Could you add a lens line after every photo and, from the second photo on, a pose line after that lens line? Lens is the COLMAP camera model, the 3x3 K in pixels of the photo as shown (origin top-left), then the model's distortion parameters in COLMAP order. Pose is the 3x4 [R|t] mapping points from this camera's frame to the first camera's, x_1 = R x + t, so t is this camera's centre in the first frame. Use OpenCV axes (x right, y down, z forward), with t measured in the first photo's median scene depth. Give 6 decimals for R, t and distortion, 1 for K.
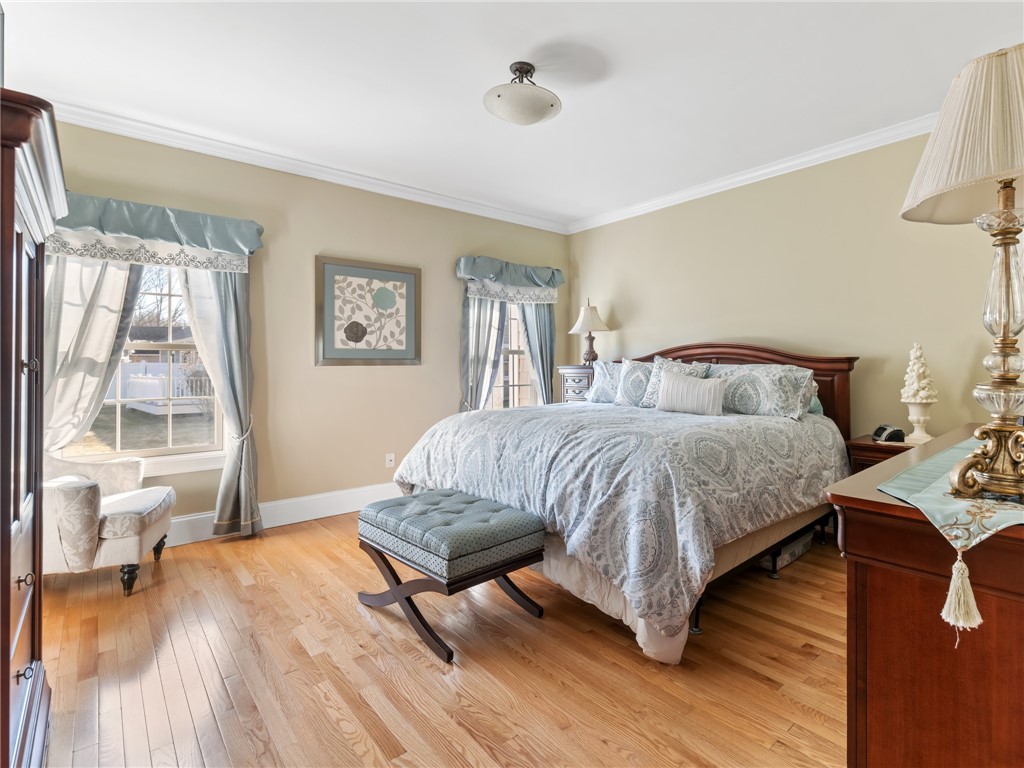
lens RADIAL K [[521.9, 0, 512.2], [0, 521.9, 375.8], [0, 0, 1]] dist [-0.003231, -0.000406]
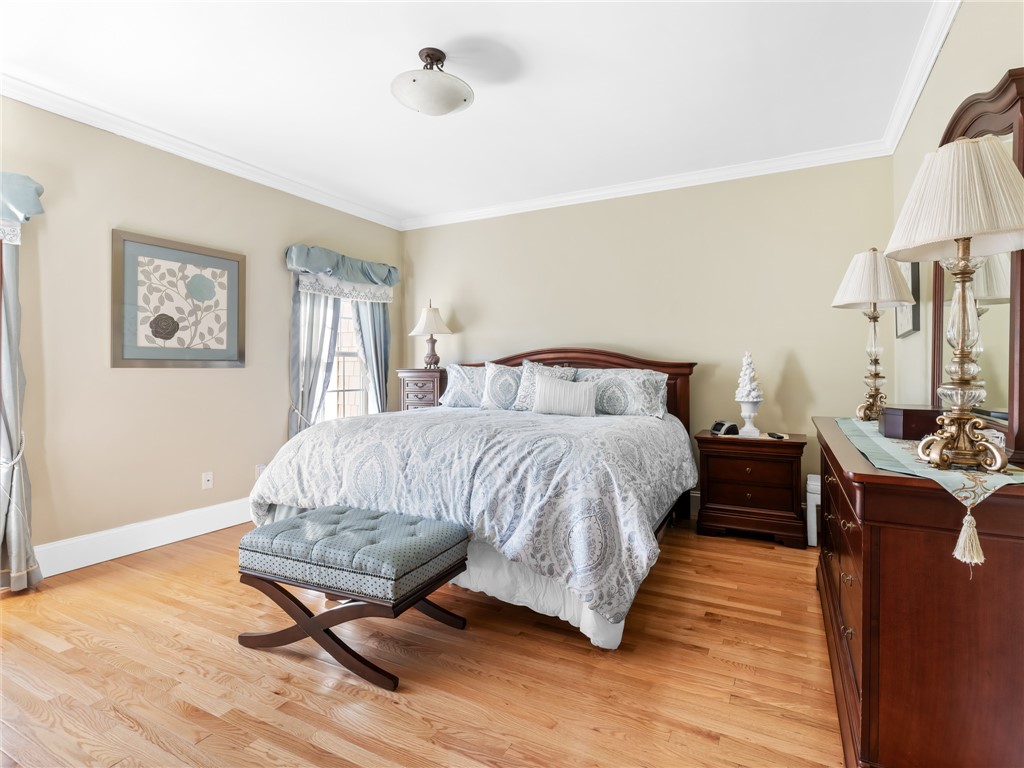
lens RADIAL K [[541.5, 0, 512.0], [0, 541.5, 384.0], [0, 0, 1]] dist [-0.003851, -0.001184]
pose [[0.937927, -0.004541, 0.346803, -0.178681], [0.001905, 0.999967, 0.007939, 0.000524], [-0.346828, -0.006785, 0.937904, 0.024275]]
